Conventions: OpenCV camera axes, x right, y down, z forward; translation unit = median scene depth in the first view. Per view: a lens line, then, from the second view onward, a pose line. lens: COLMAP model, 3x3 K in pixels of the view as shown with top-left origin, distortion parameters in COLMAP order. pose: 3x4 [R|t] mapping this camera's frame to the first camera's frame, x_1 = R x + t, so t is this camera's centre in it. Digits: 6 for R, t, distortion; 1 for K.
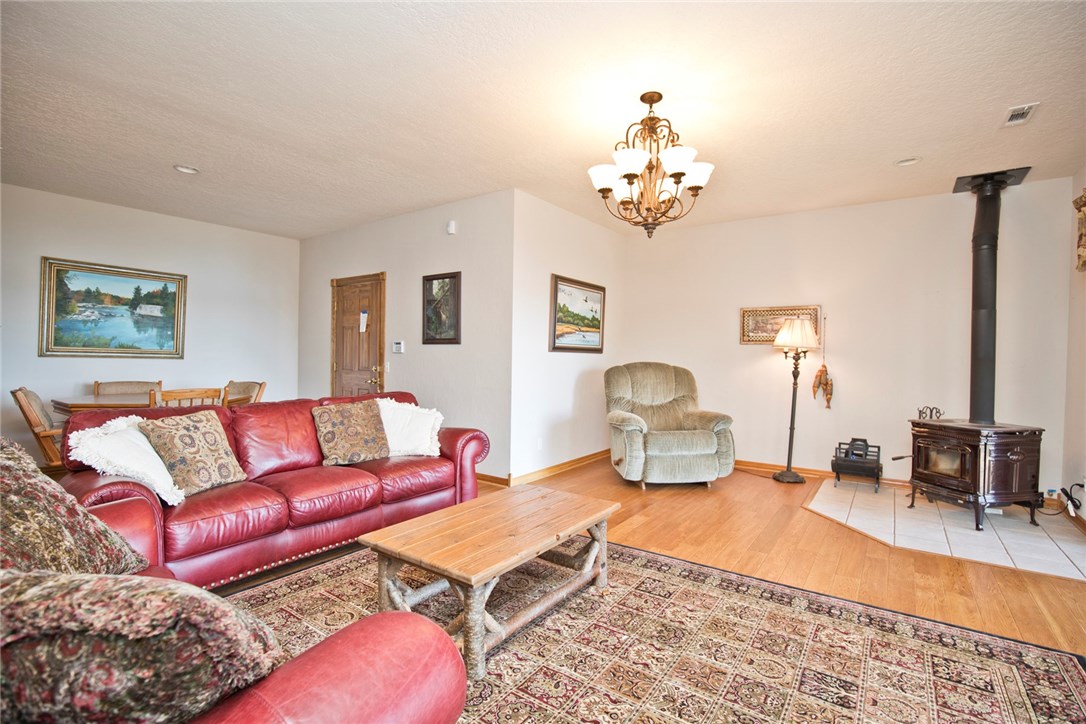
lens RADIAL K [[498.8, 0, 545.6], [0, 498.8, 358.1], [0, 0, 1]] dist [-0.028499, 0.003132]
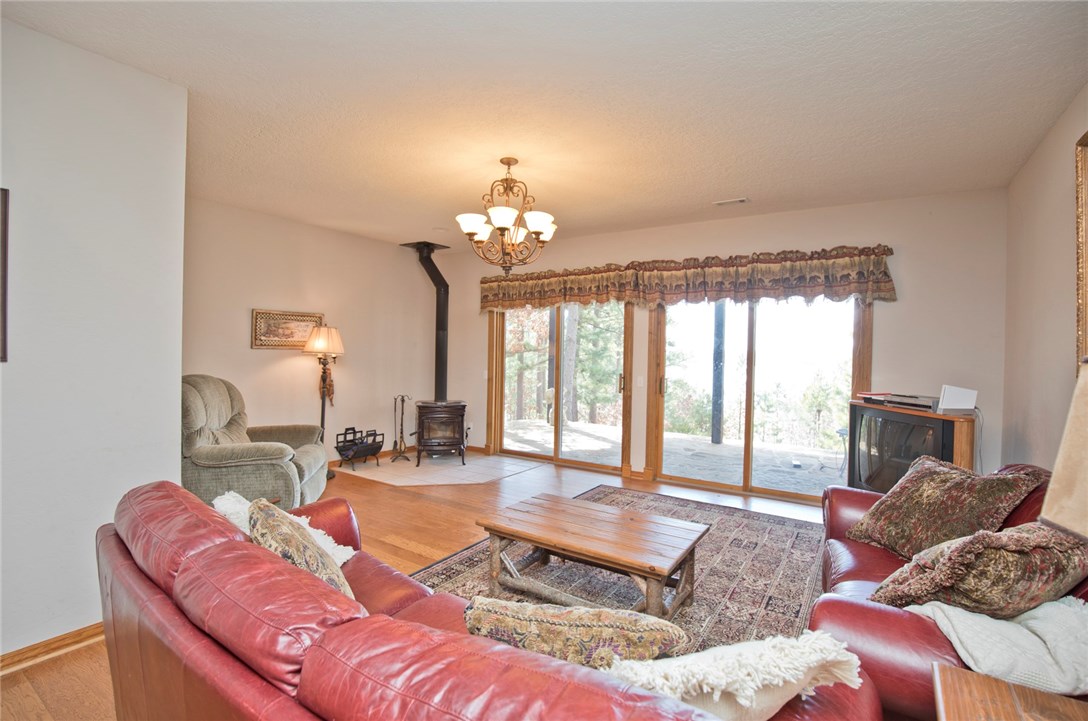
lens RADIAL K [[499.7, 0, 547.2], [0, 499.7, 358.6], [0, 0, 1]] dist [-0.028499, 0.003132]
pose [[-0.034293, -0.027293, 0.999039, -0.597708], [-0.008975, 0.999595, 0.027000, -0.044080], [-0.999372, -0.008040, -0.034524, 0.559360]]
